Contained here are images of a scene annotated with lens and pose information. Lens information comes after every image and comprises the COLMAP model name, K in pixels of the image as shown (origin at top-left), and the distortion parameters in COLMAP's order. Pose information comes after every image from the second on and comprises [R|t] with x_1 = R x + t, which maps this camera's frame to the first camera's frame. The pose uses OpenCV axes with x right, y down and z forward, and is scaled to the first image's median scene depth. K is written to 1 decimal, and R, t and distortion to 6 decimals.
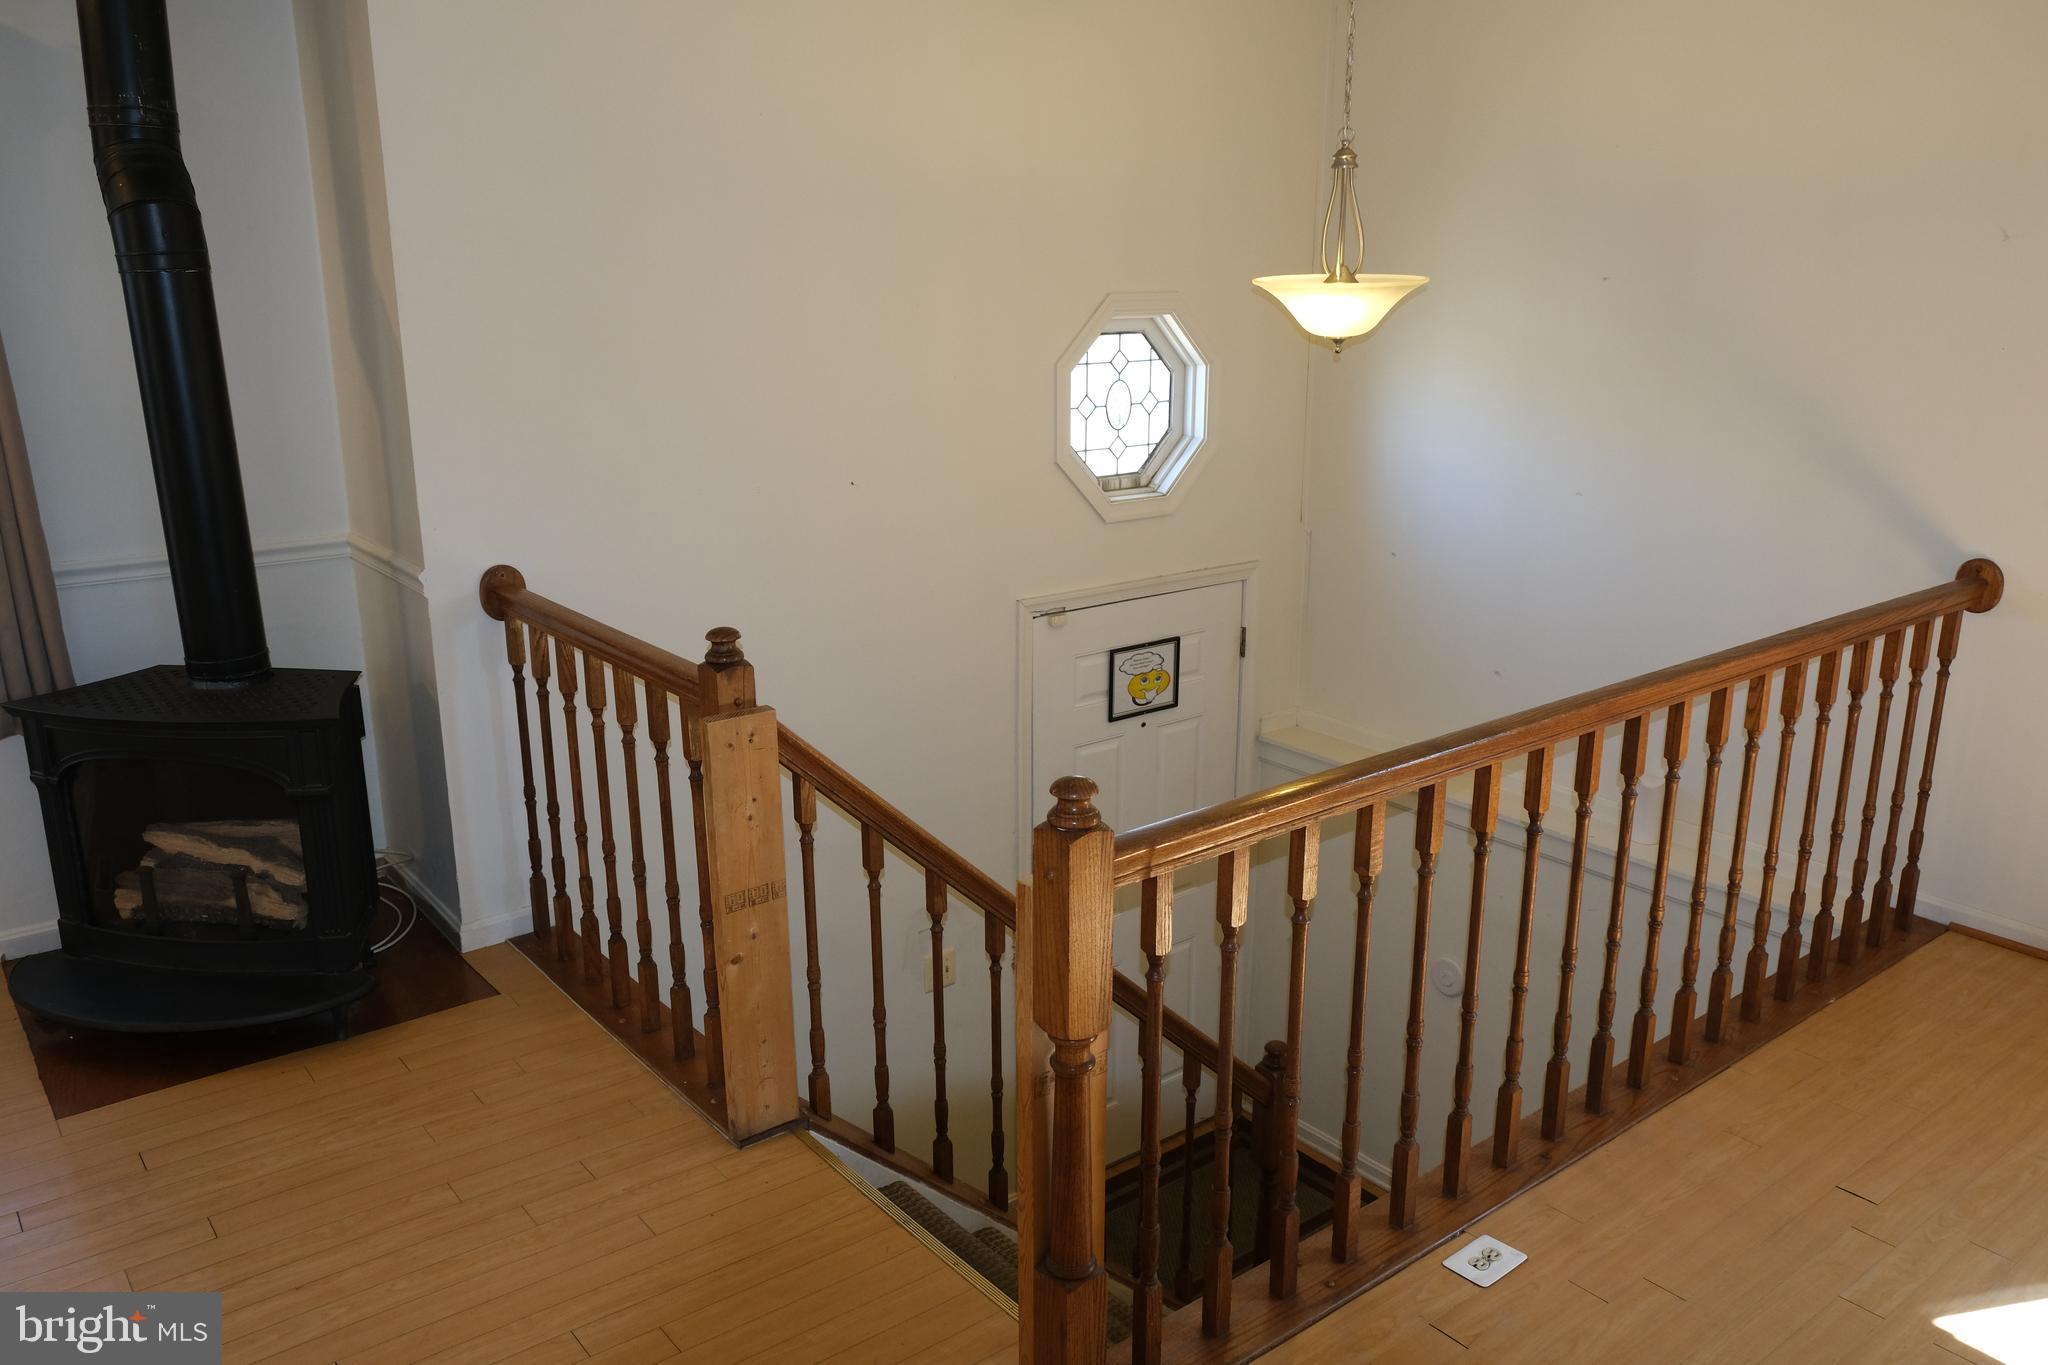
lens RADIAL K [[1568.0, 0, 1029.8], [0, 1568.0, 694.1], [0, 0, 1]] dist [-0.015387, 0.005150]
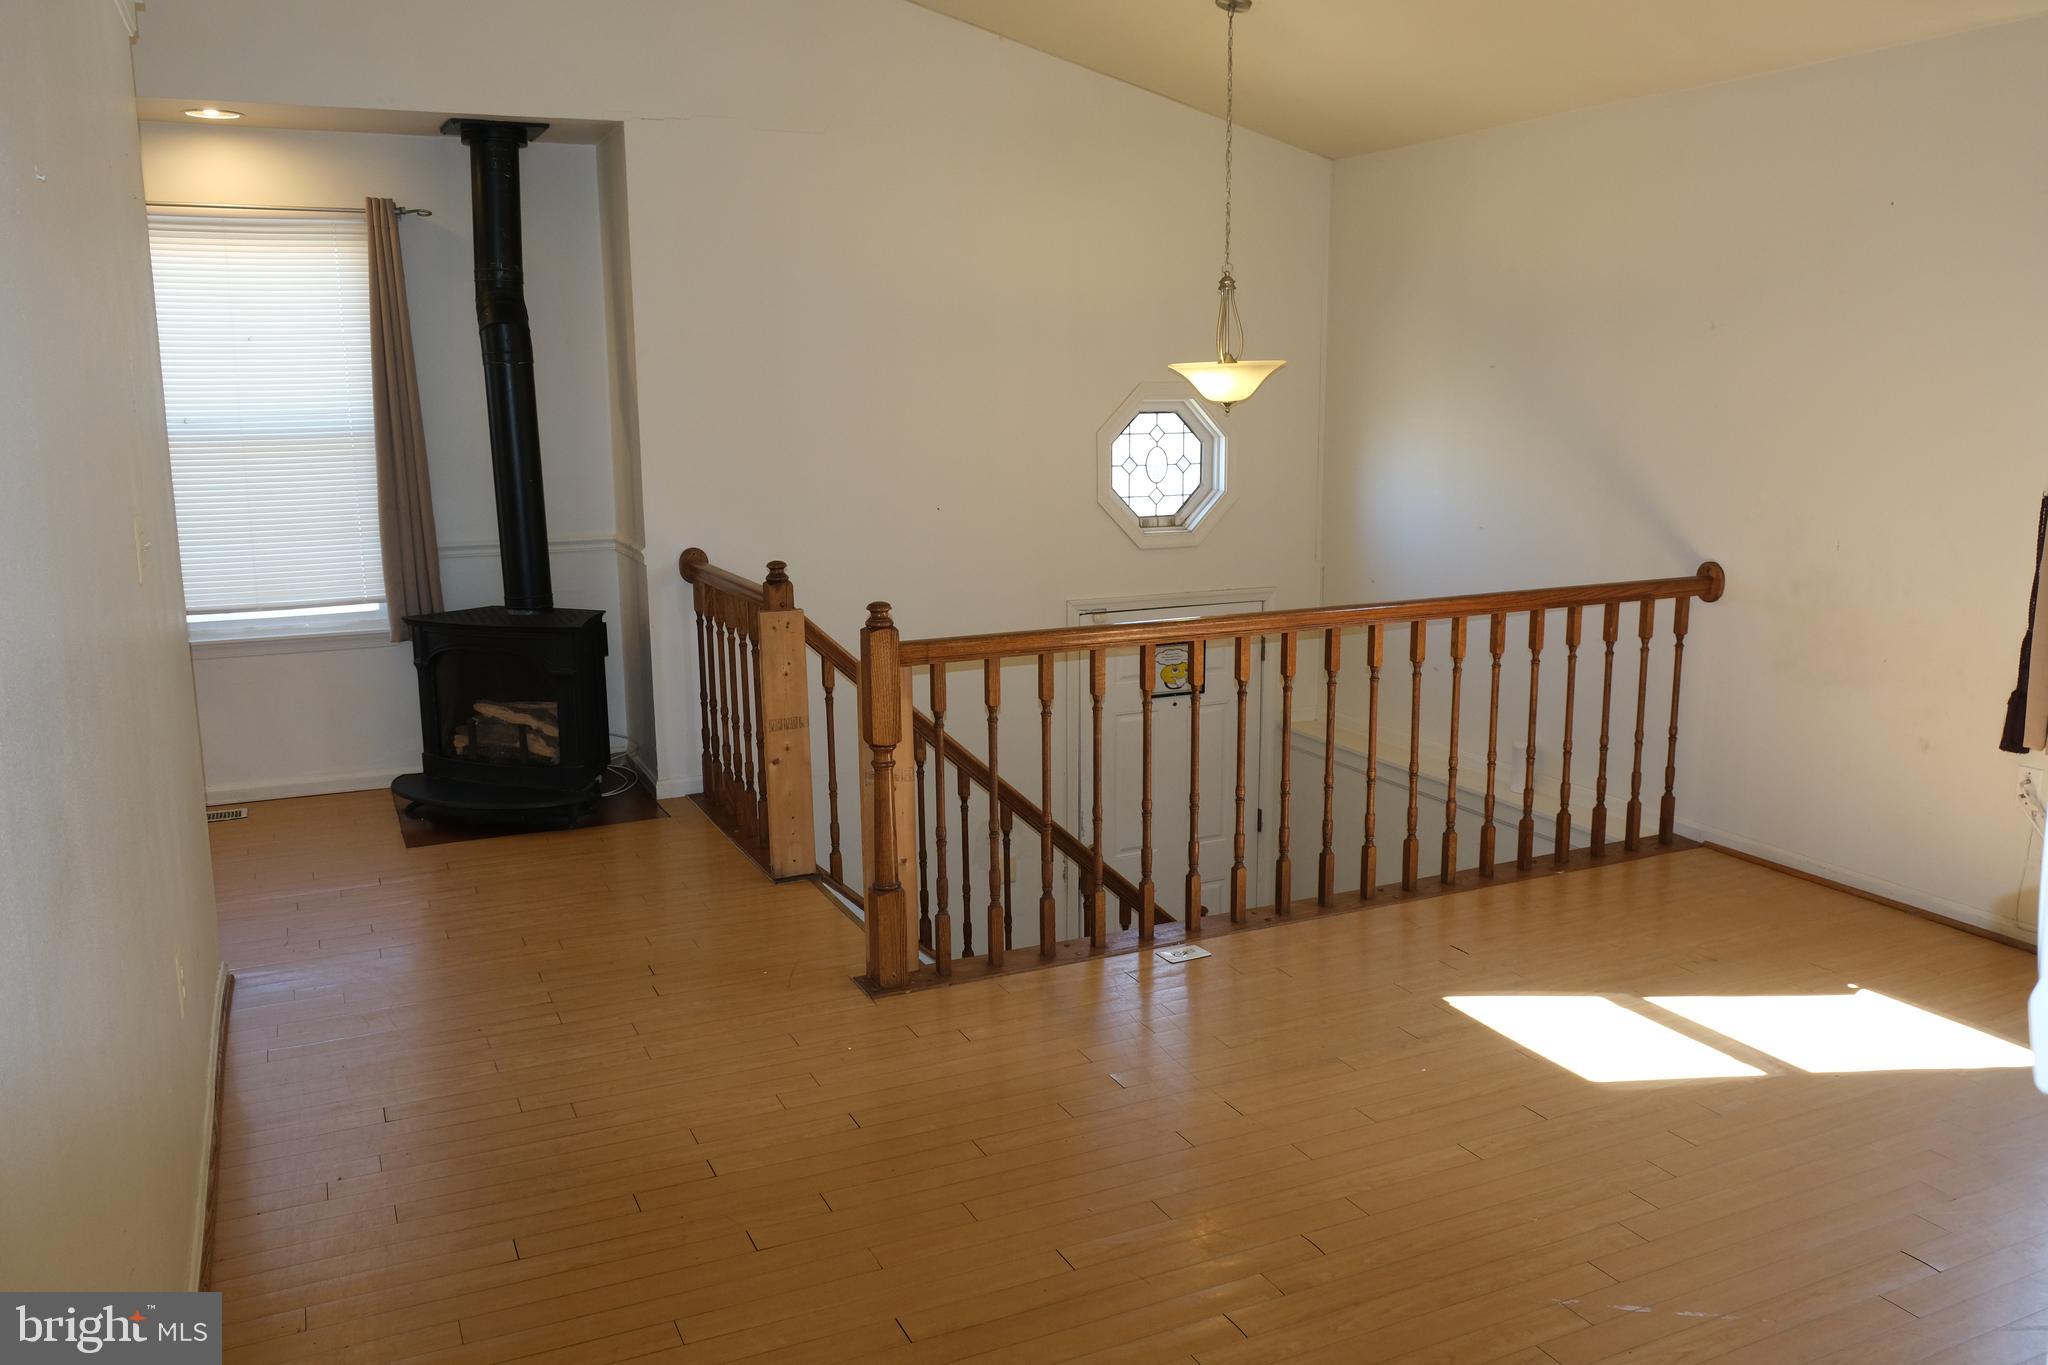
lens RADIAL K [[1568.0, 0, 1029.8], [0, 1568.0, 694.1], [0, 0, 1]] dist [-0.015387, 0.005150]
pose [[0.972981, 0.036976, -0.227904, 0.367611], [-0.055805, 0.995489, -0.076735, 0.171717], [0.224039, 0.087380, 0.970655, -0.455381]]
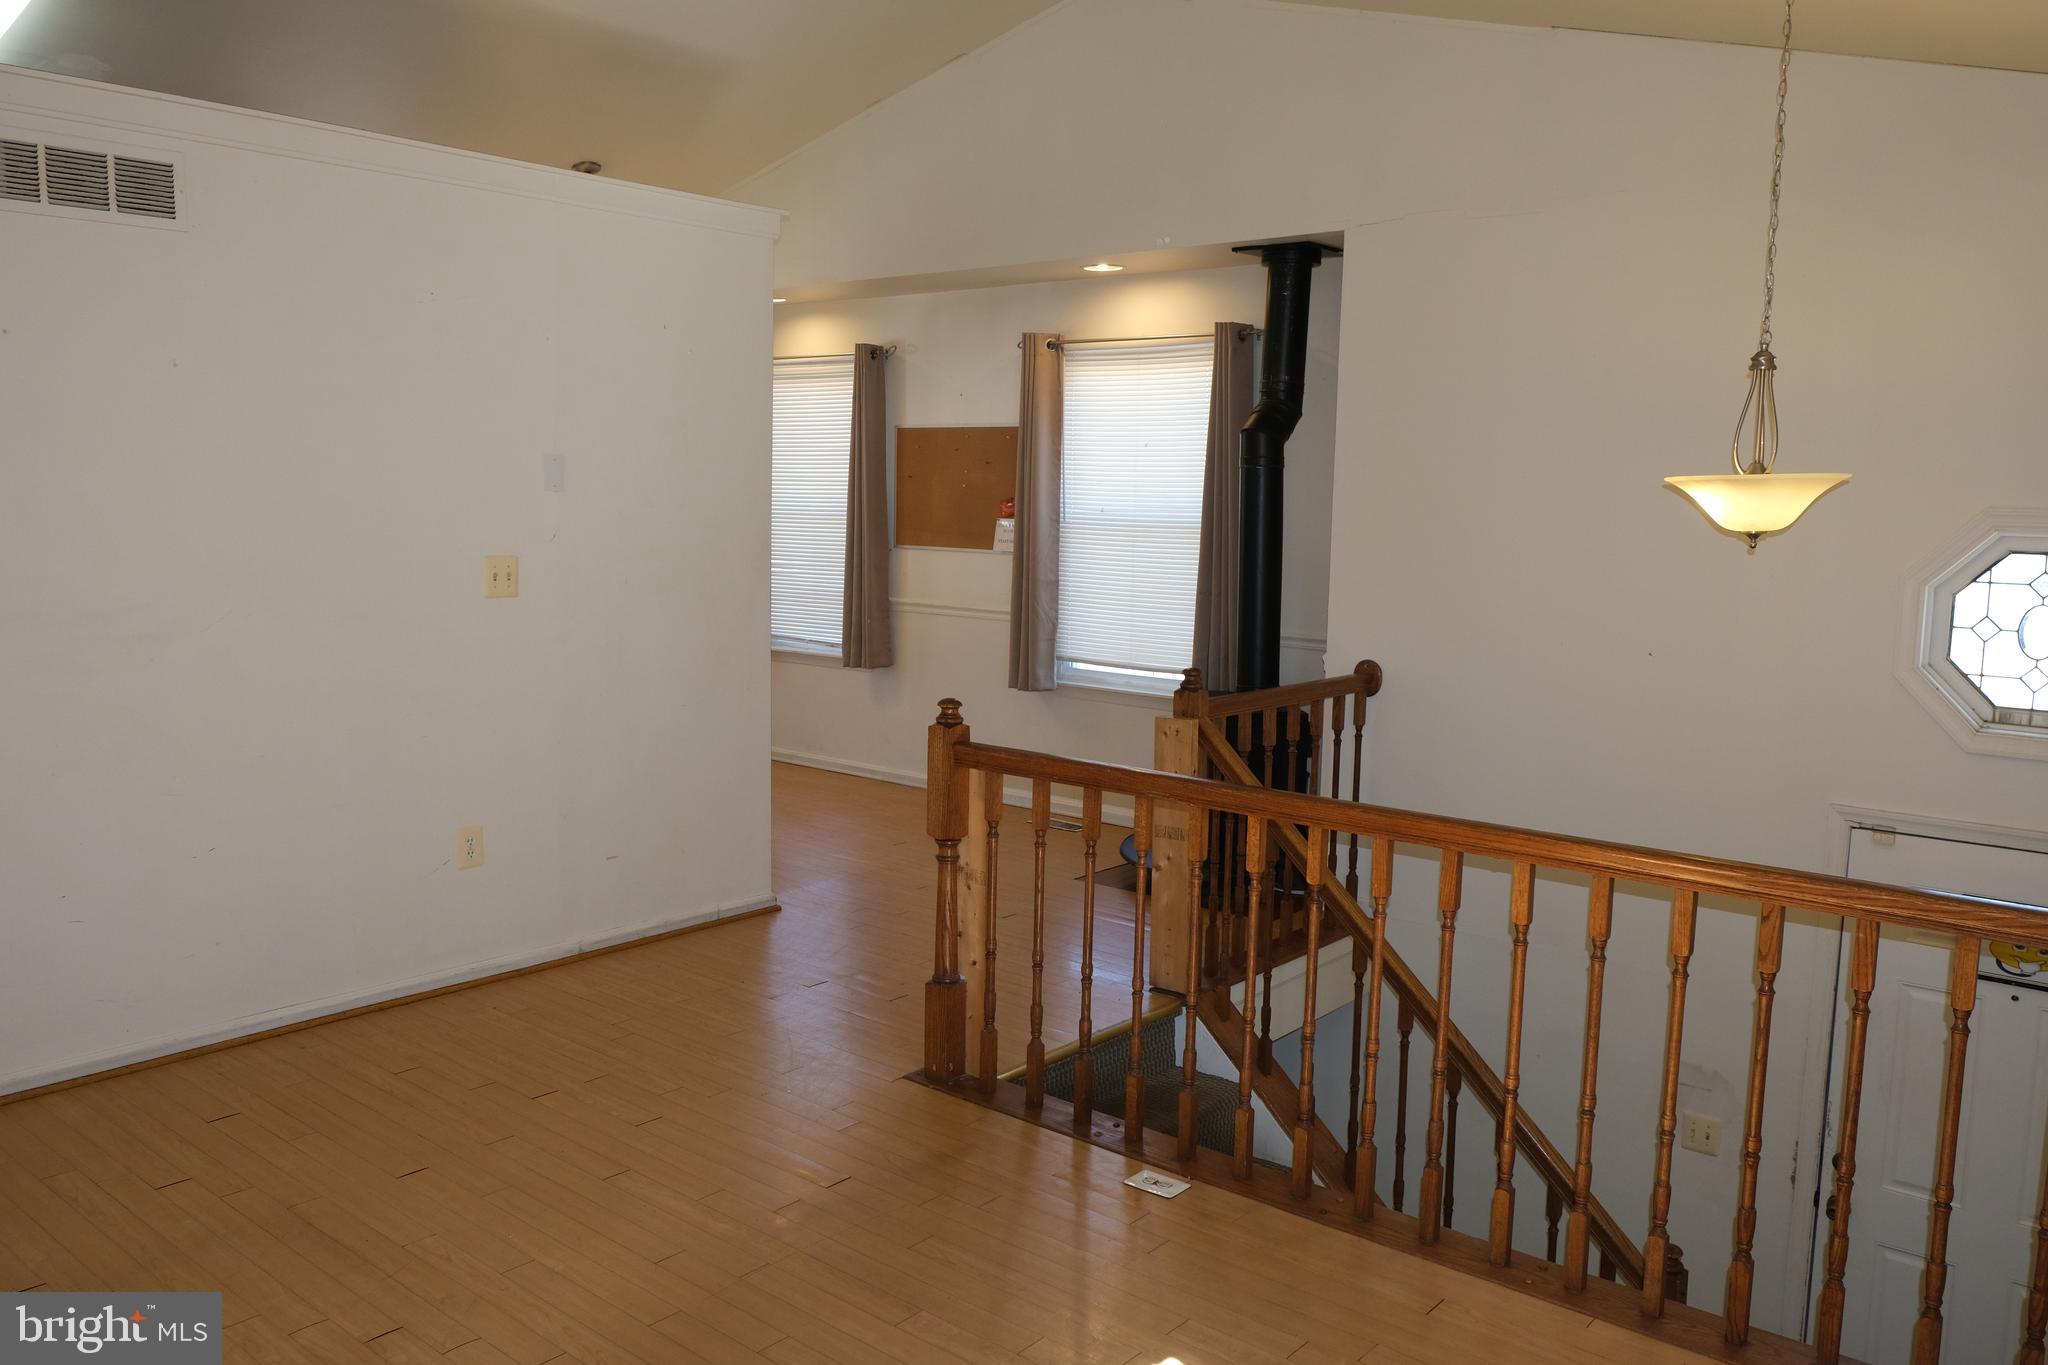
lens RADIAL K [[1588.3, 0, 1040.6], [0, 1588.3, 677.8], [0, 0, 1]] dist [-0.026326, -0.008554]
pose [[0.208214, 0.123017, -0.970316, 1.112865], [-0.287784, 0.955850, 0.059429, -0.067449], [0.934787, 0.266867, 0.234424, 0.363480]]
